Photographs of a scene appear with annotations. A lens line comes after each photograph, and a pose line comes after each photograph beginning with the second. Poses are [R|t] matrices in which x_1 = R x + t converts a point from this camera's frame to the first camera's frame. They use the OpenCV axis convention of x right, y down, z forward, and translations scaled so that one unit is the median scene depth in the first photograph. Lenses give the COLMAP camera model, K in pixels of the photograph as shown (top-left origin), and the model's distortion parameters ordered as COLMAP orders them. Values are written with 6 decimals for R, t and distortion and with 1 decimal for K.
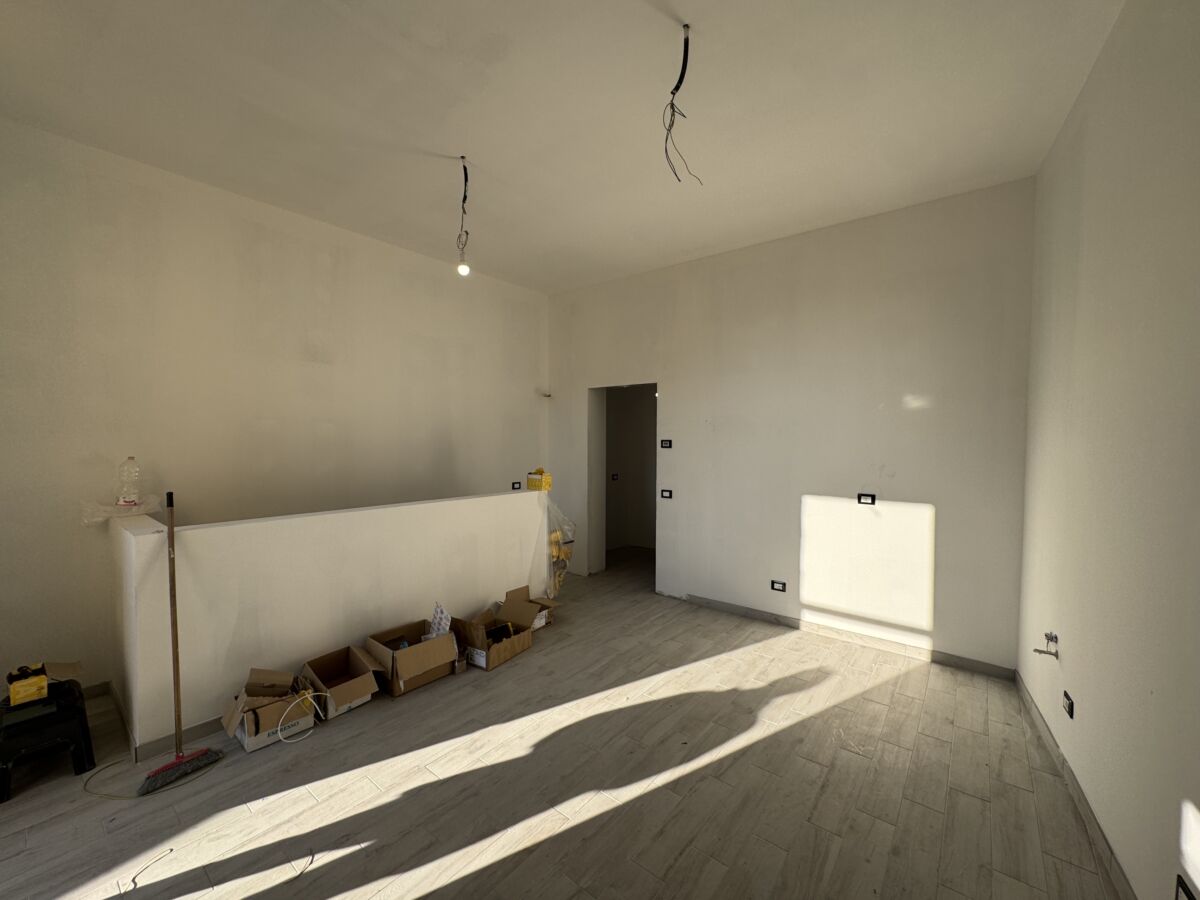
lens RADIAL K [[483.7, 0, 597.6], [0, 483.7, 449.2], [0, 0, 1]] dist [-0.001138, 0.000175]
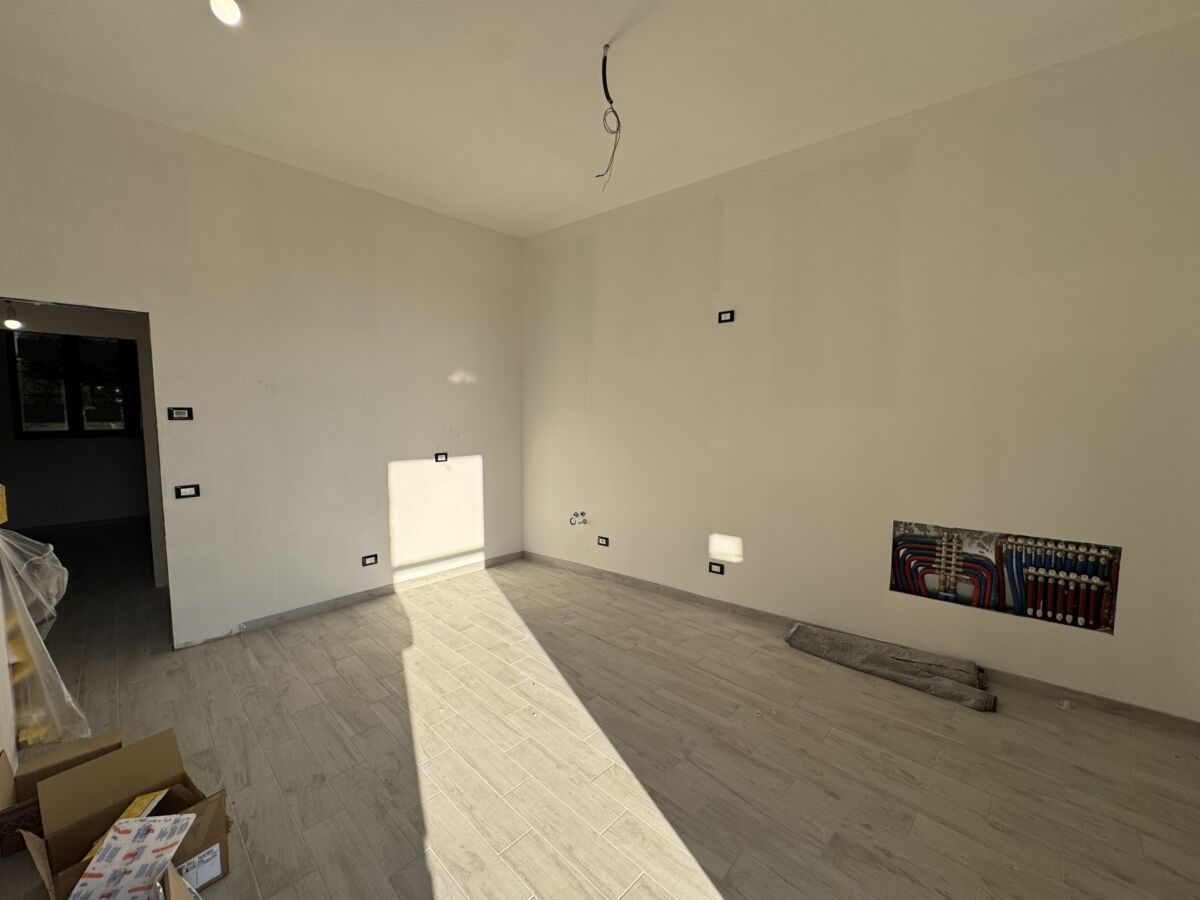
lens RADIAL K [[483.7, 0, 597.5], [0, 483.7, 450.0], [0, 0, 1]] dist [-0.001138, 0.000175]
pose [[0.086152, -0.083367, 0.992788, -0.570860], [0.026242, 0.996337, 0.081388, -0.000877], [-0.995936, 0.019041, 0.088024, 0.507234]]
